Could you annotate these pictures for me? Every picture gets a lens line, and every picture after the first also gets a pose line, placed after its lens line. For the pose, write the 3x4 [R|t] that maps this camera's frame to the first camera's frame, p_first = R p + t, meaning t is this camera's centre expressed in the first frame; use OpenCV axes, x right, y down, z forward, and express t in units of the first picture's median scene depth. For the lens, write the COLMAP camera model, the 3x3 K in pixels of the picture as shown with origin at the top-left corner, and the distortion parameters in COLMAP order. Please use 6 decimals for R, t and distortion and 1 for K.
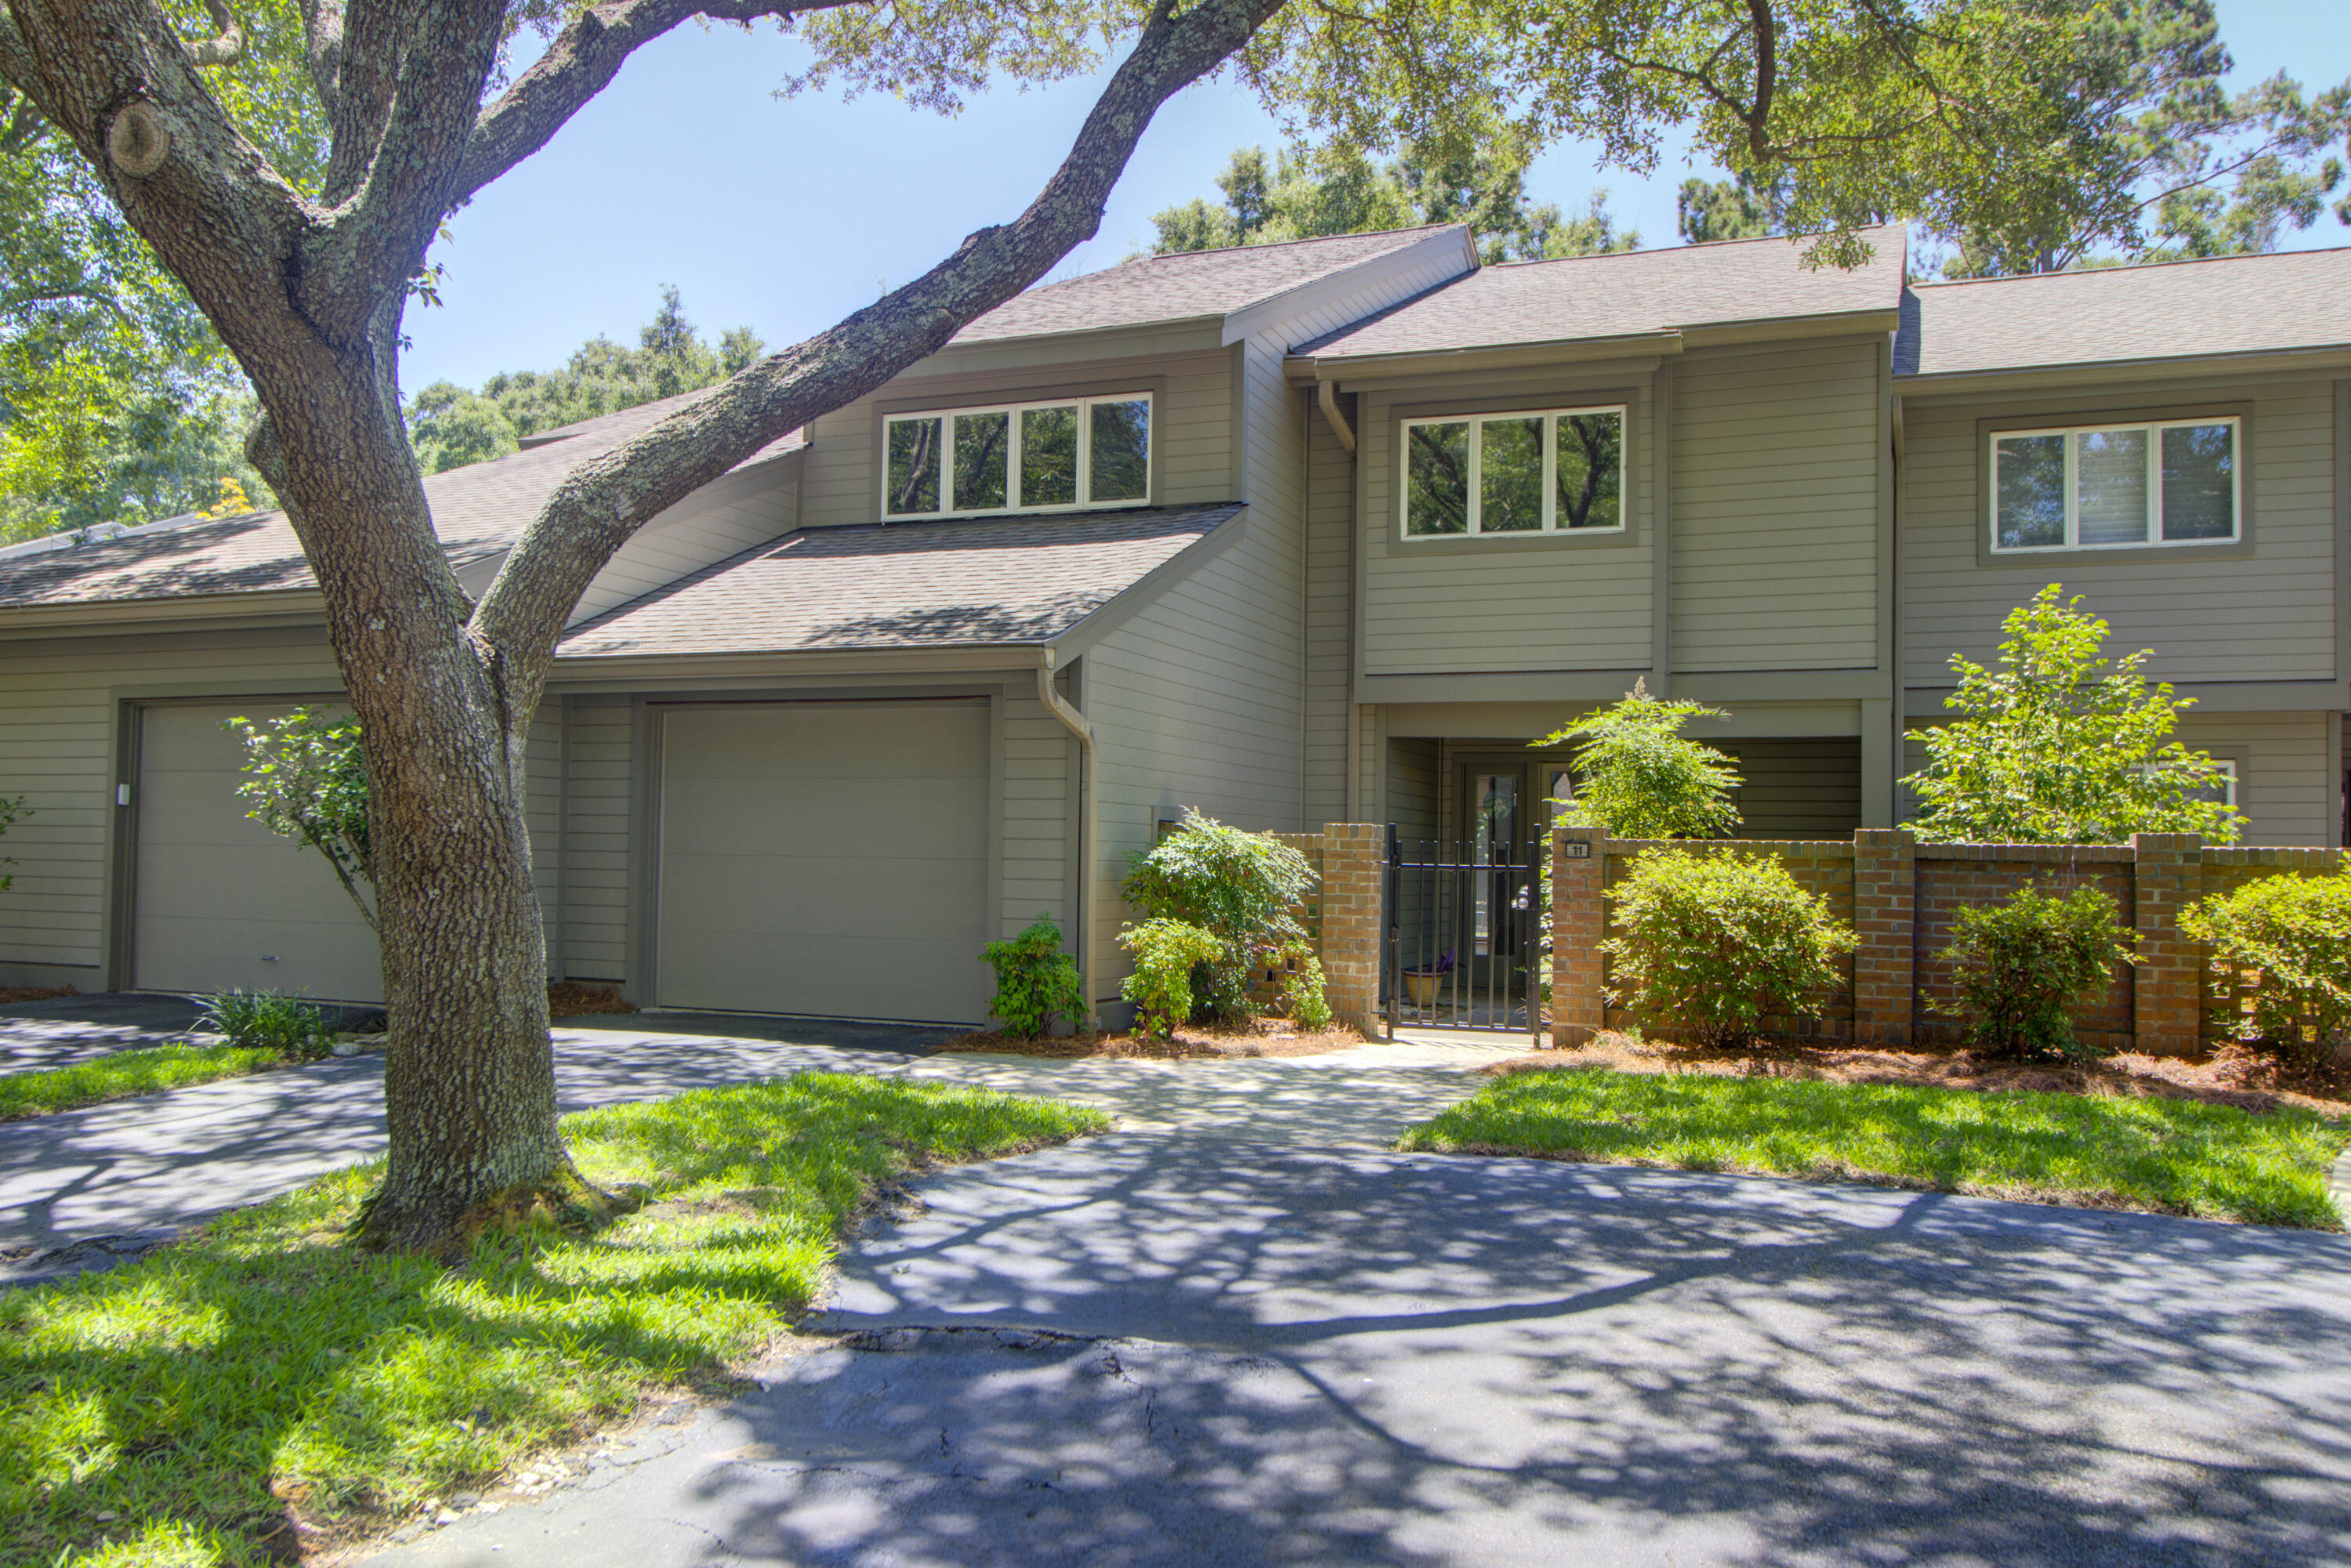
lens RADIAL K [[1873.1, 0, 1164.0], [0, 1873.1, 782.1], [0, 0, 1]] dist [0.015728, -0.018431]
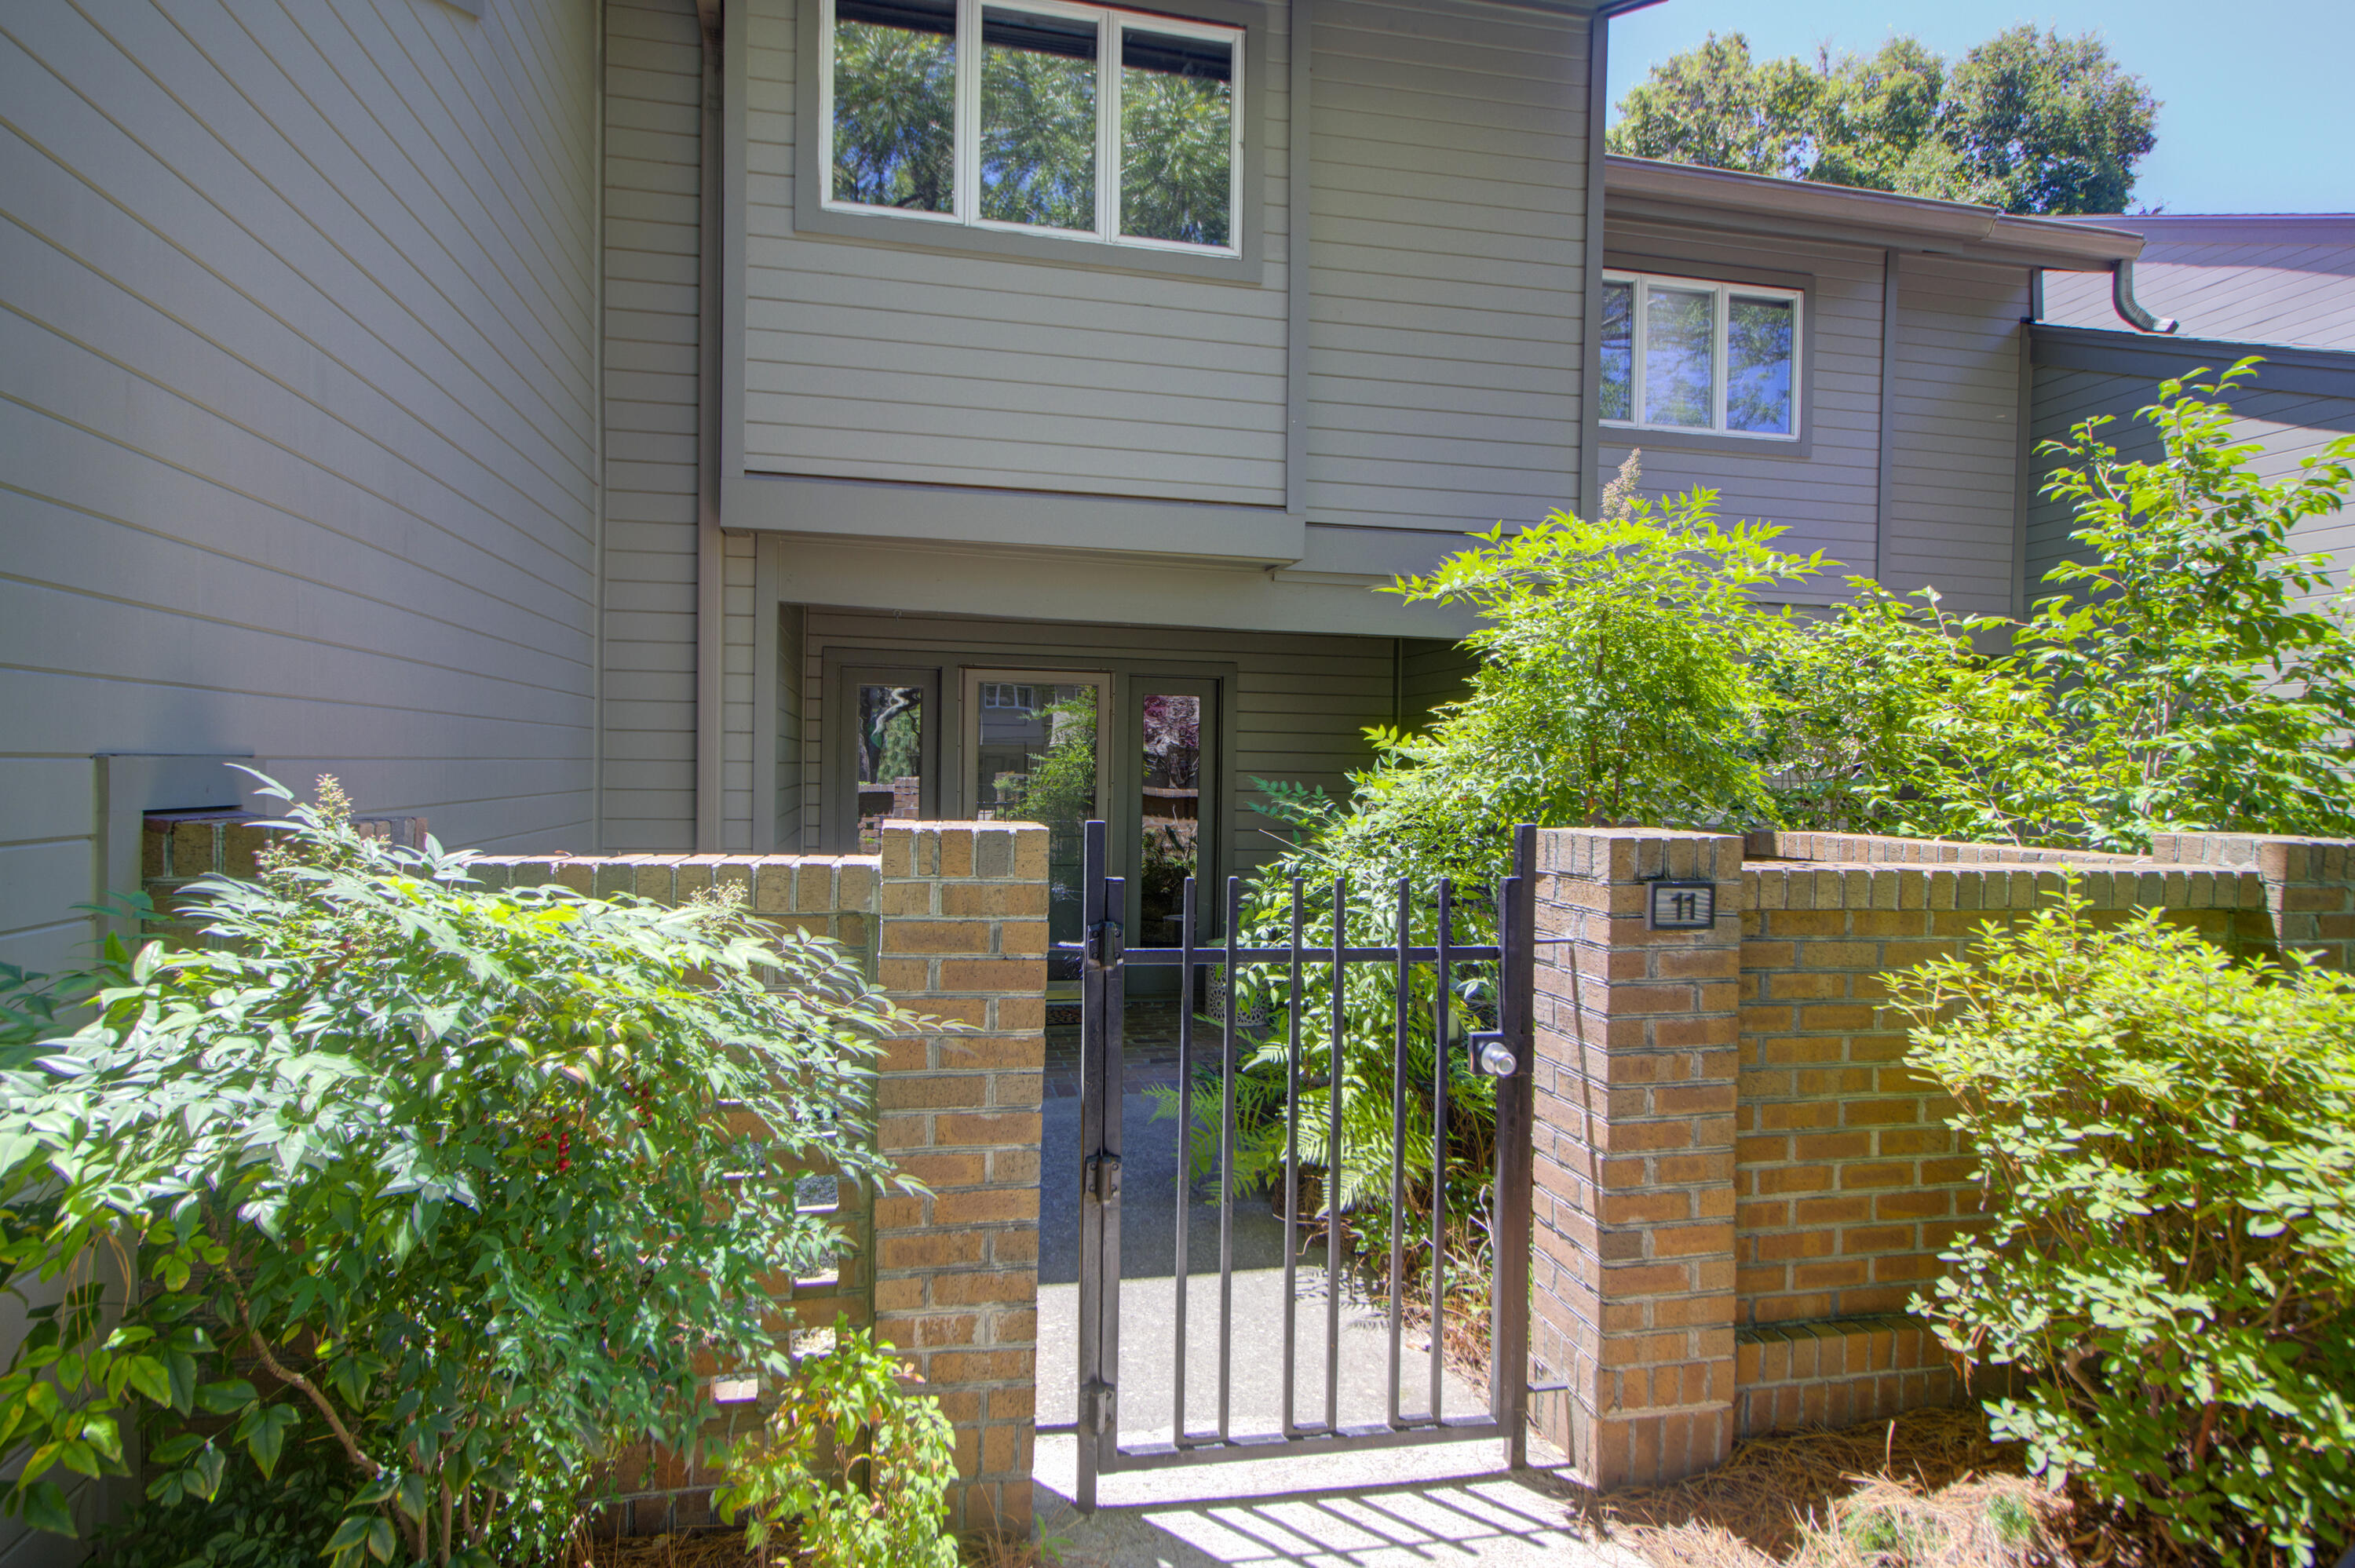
lens RADIAL K [[1243.9, 0, 1155.9], [0, 1243.9, 795.0], [0, 0, 1]] dist [-0.004104, -0.000778]
pose [[0.828590, -0.014215, 0.559675, 0.014820], [-0.029168, 0.997224, 0.068511, 0.003682], [-0.559096, -0.073092, 0.825875, 0.854214]]
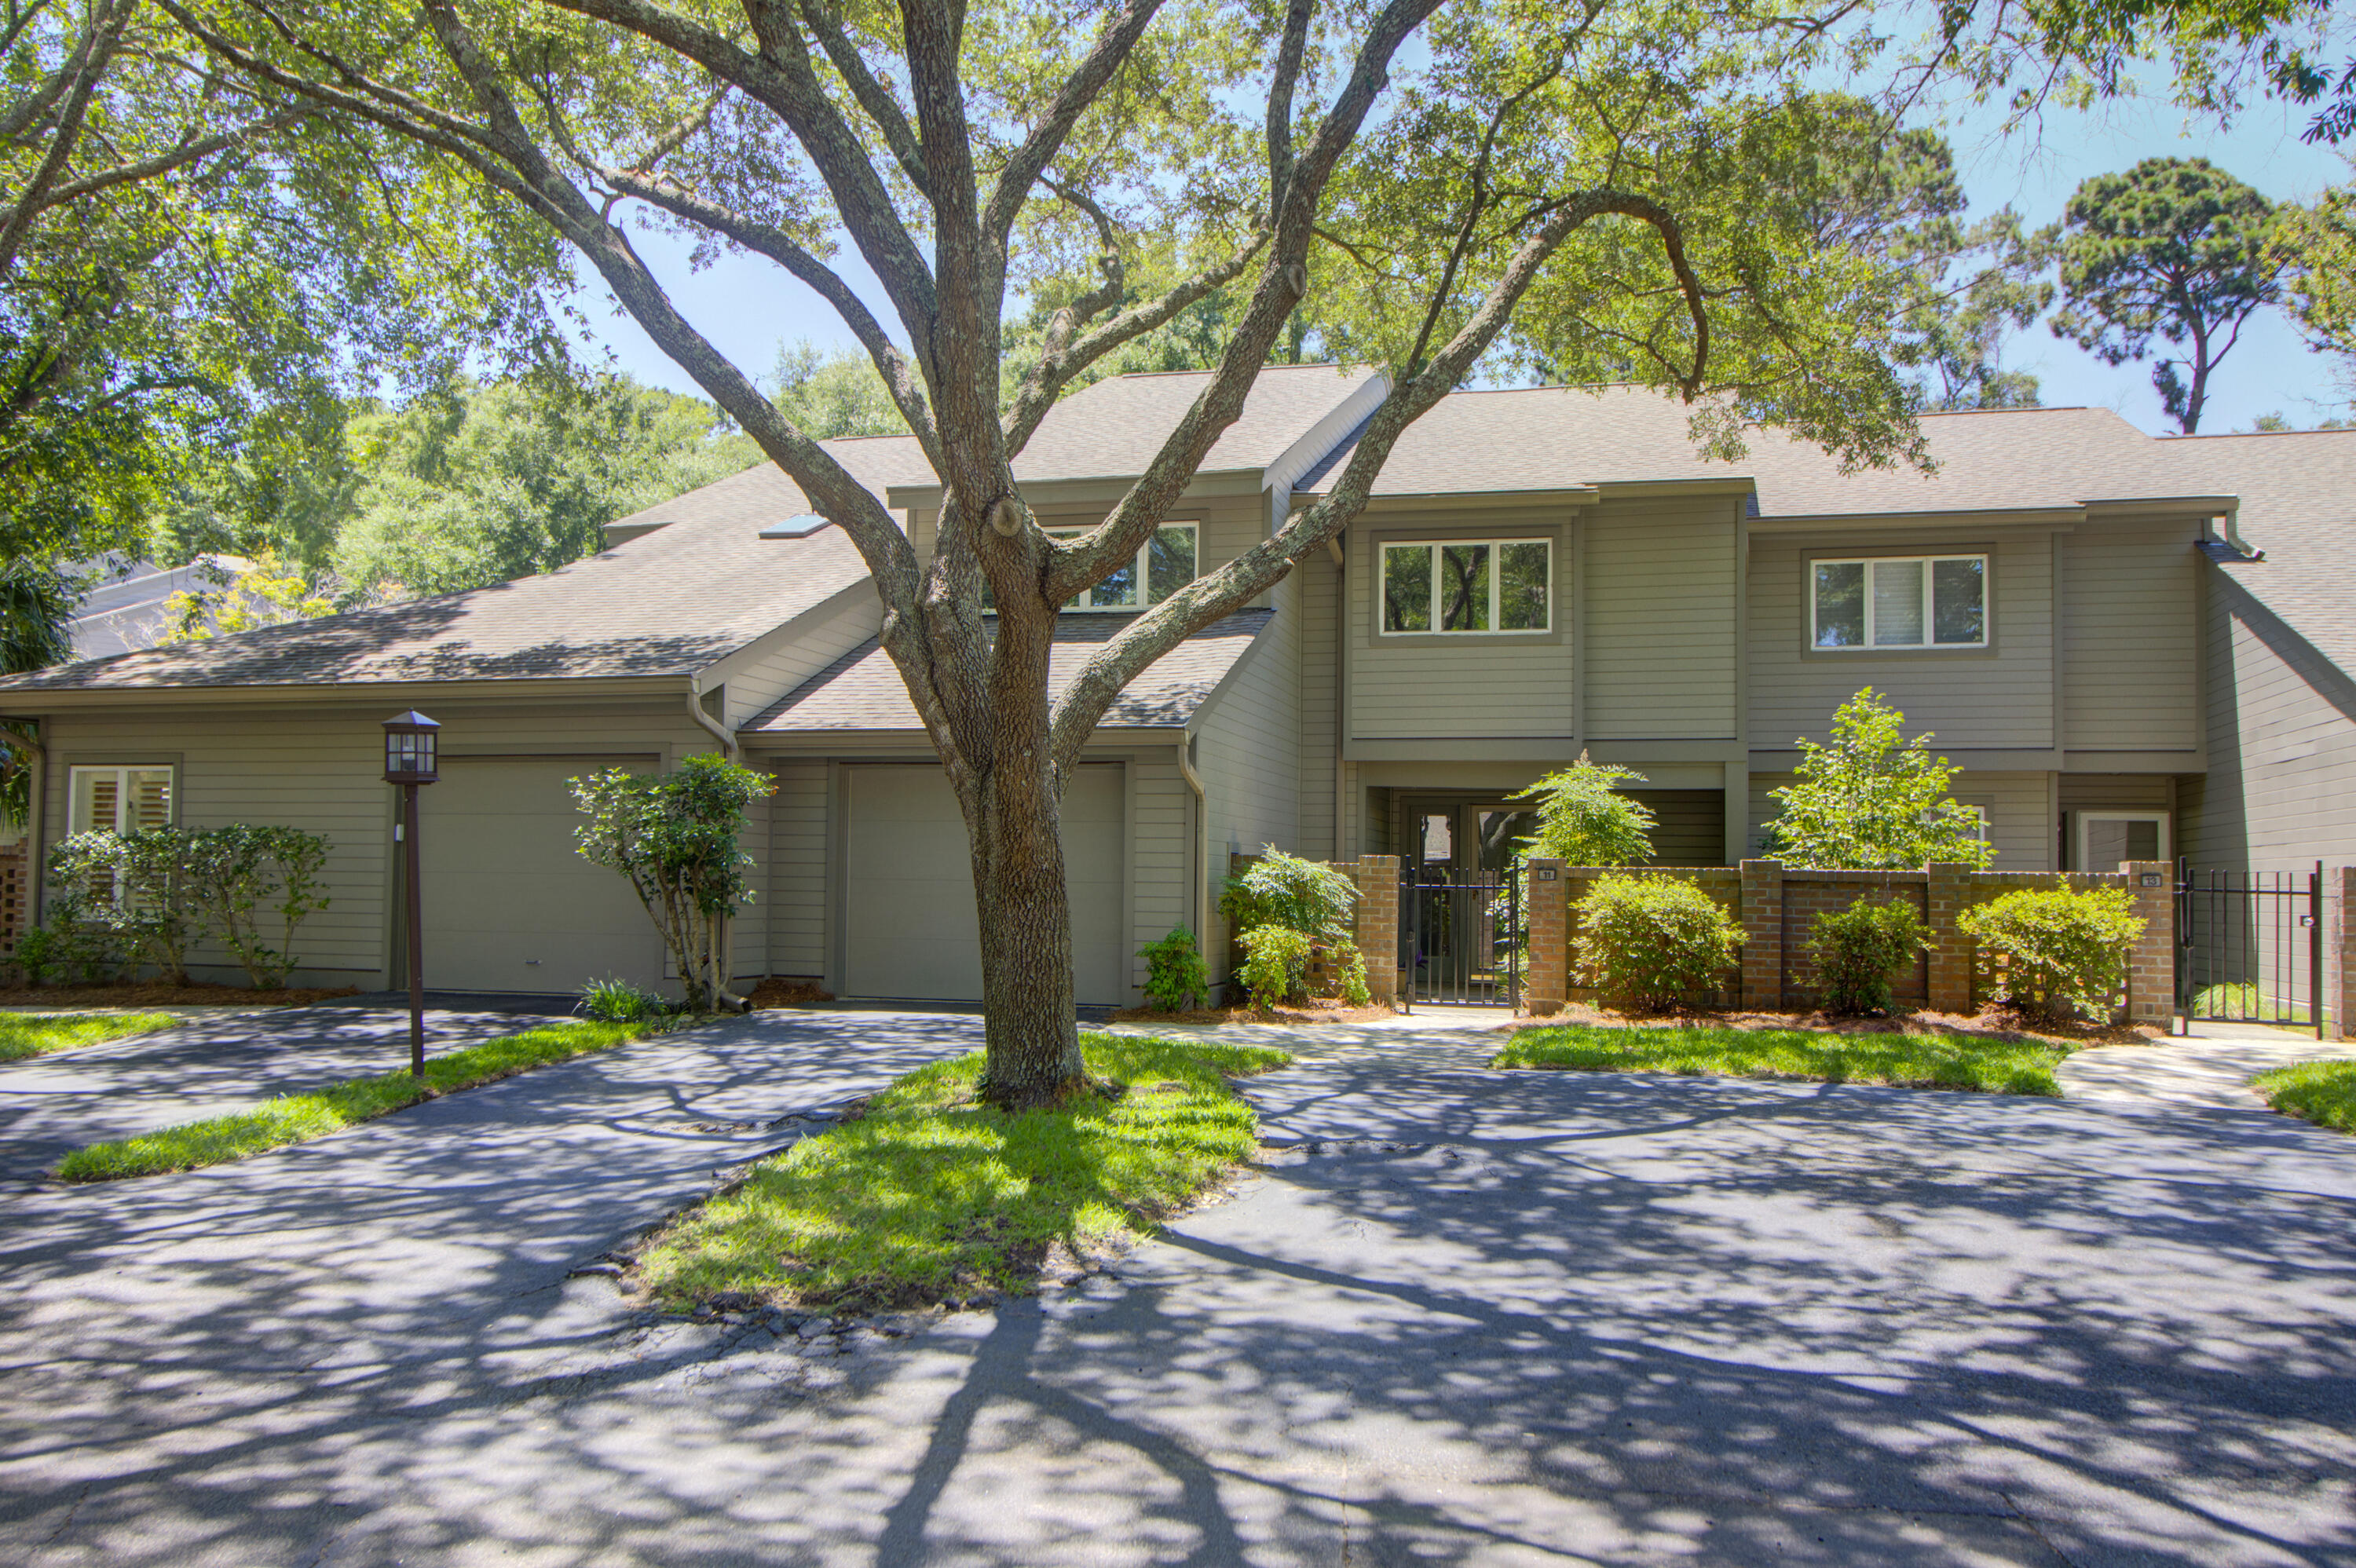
lens RADIAL K [[1879.3, 0, 1168.2], [0, 1879.3, 792.3], [0, 0, 1]] dist [0.013621, -0.012526]
pose [[0.992689, 0.002498, 0.120675, -0.226374], [-0.001893, 0.999985, -0.005131, -0.017206], [-0.120686, 0.004865, 0.992679, -0.353175]]
